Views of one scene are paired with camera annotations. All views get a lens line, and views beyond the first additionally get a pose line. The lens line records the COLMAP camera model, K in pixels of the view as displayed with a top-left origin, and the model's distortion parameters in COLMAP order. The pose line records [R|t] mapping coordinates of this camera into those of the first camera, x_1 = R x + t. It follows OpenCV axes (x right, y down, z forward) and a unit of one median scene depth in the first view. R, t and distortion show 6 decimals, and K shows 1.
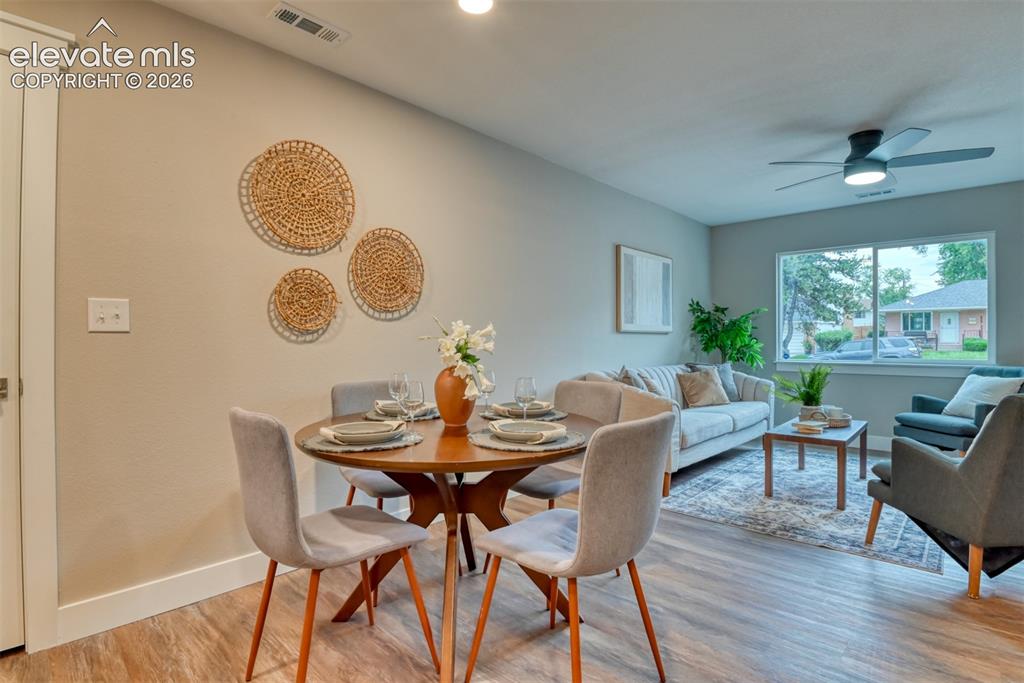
lens RADIAL K [[499.7, 0, 512.2], [0, 499.7, 344.4], [0, 0, 1]] dist [-0.024654, -0.004275]
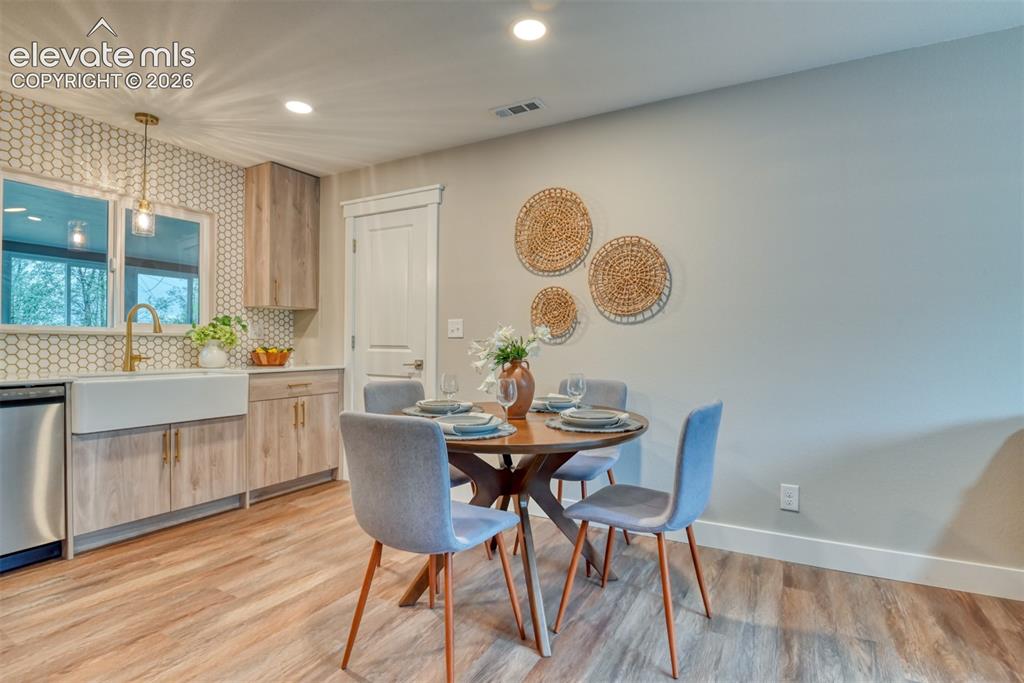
lens RADIAL K [[499.7, 0, 516.0], [0, 499.7, 345.5], [0, 0, 1]] dist [-0.024654, -0.004275]
pose [[0.251307, 0.005412, -0.967892, 0.665510], [-0.012020, 0.999925, 0.002470, -0.002347], [0.967833, 0.011013, 0.251353, 0.483987]]
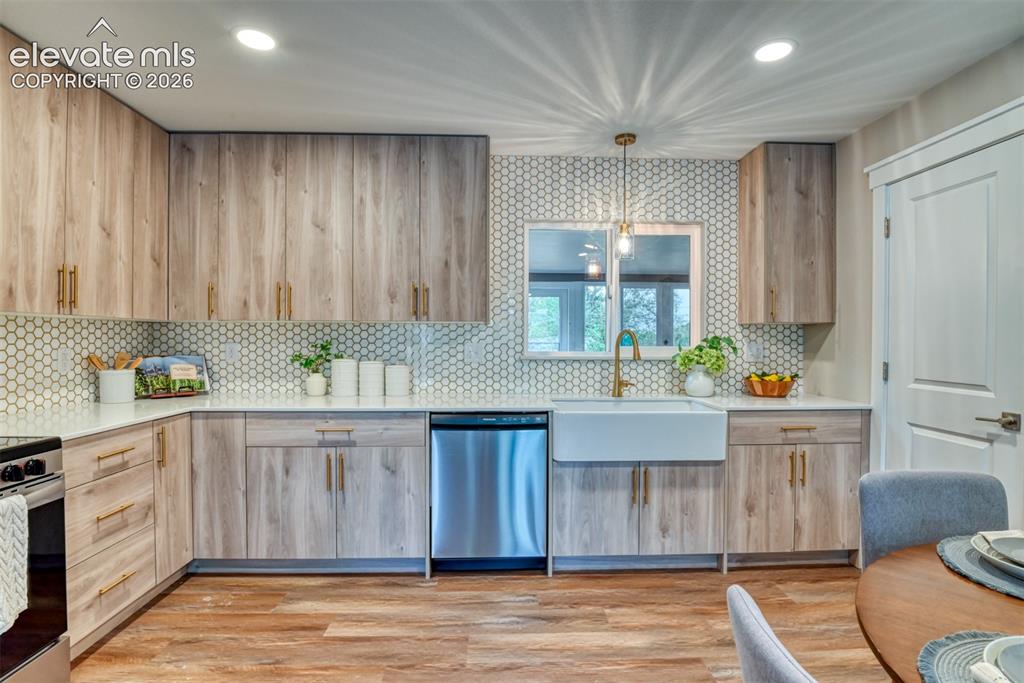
lens RADIAL K [[499.7, 0, 515.8], [0, 499.7, 343.3], [0, 0, 1]] dist [-0.024654, -0.004275]
pose [[-0.700284, 0.003977, -0.713854, 0.354896], [-0.005881, 0.999918, 0.011340, -0.060714], [0.713841, 0.012140, -0.700203, 0.541996]]
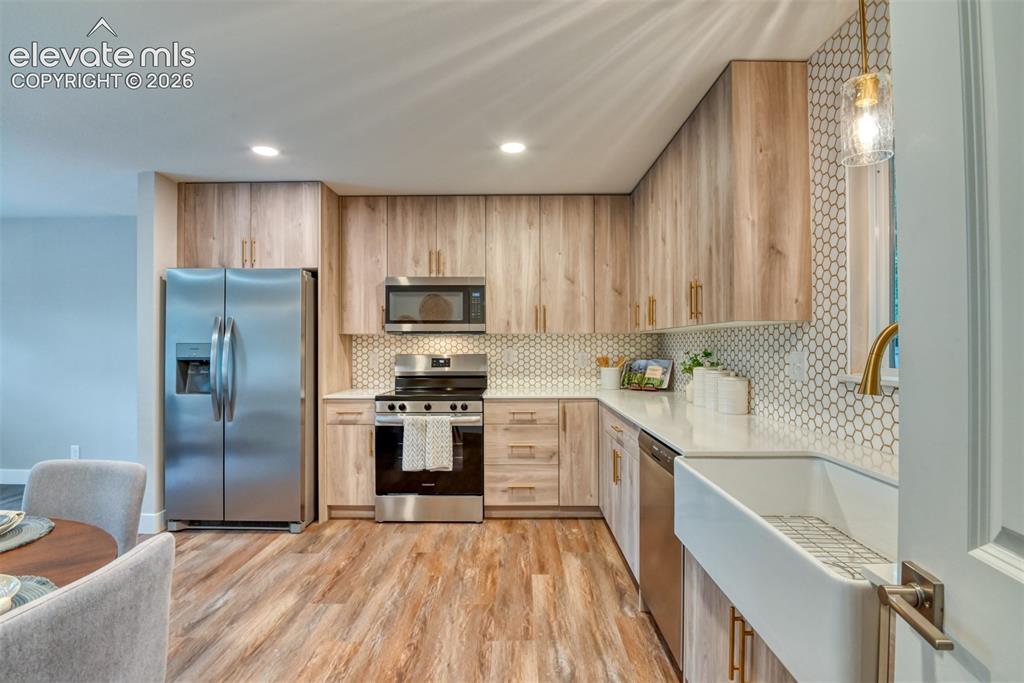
lens RADIAL K [[499.7, 0, 521.5], [0, 499.7, 347.0], [0, 0, 1]] dist [-0.024654, -0.004275]
pose [[-0.699183, 0.000981, 0.714942, -0.622927], [0.006276, 0.999969, 0.004765, -0.061054], [-0.714915, 0.007818, -0.699167, 0.510365]]
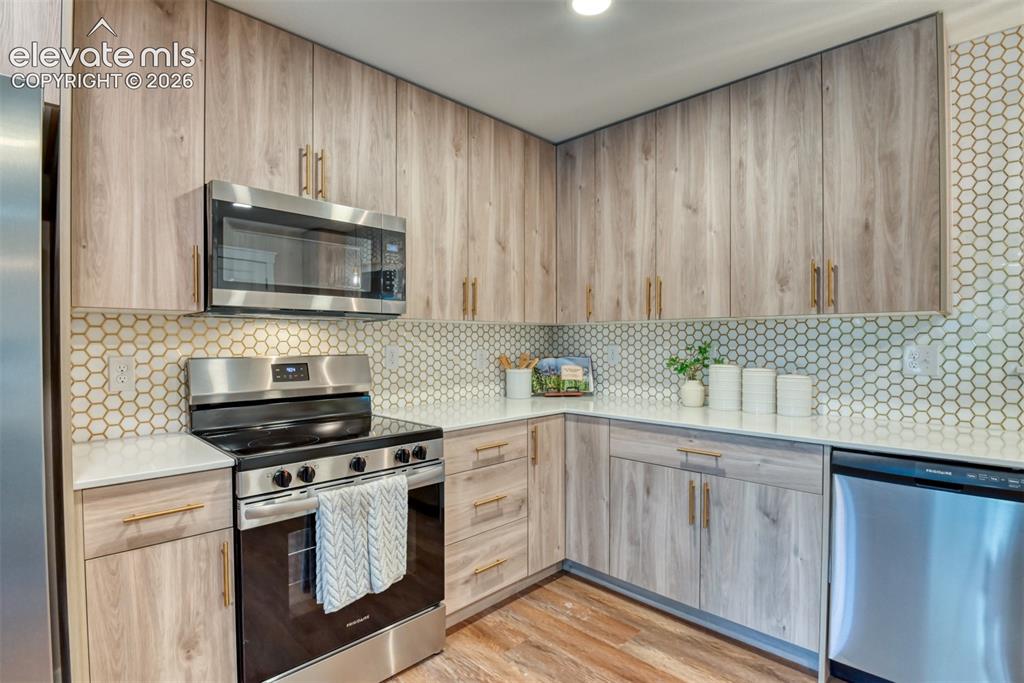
lens RADIAL K [[499.7, 0, 530.0], [0, 499.7, 349.7], [0, 0, 1]] dist [-0.024654, -0.004275]
pose [[-0.999944, 0.003175, 0.010116, 0.184104], [0.003381, 0.999785, 0.020459, -0.057993], [-0.010049, 0.020492, -0.999740, 0.411545]]
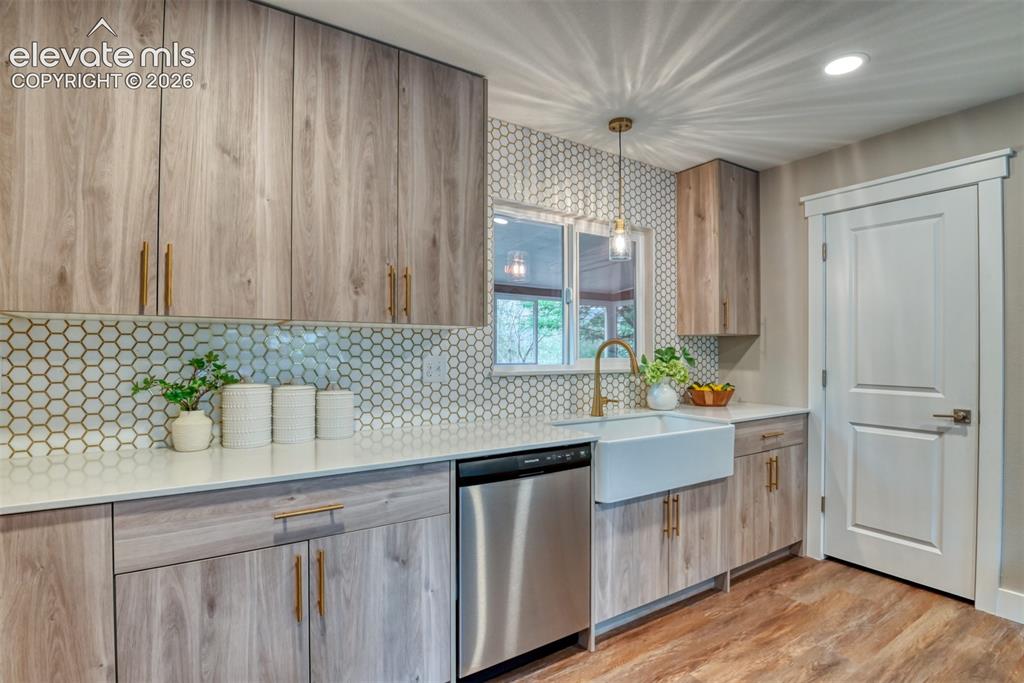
lens RADIAL K [[499.7, 0, 512.0], [0, 499.7, 347.0], [0, 0, 1]] dist [-0.024654, -0.004275]
pose [[-0.234426, -0.007152, -0.972108, 0.389183], [-0.005784, 0.999965, -0.005962, -0.058065], [0.972117, 0.004225, -0.234459, 0.005176]]
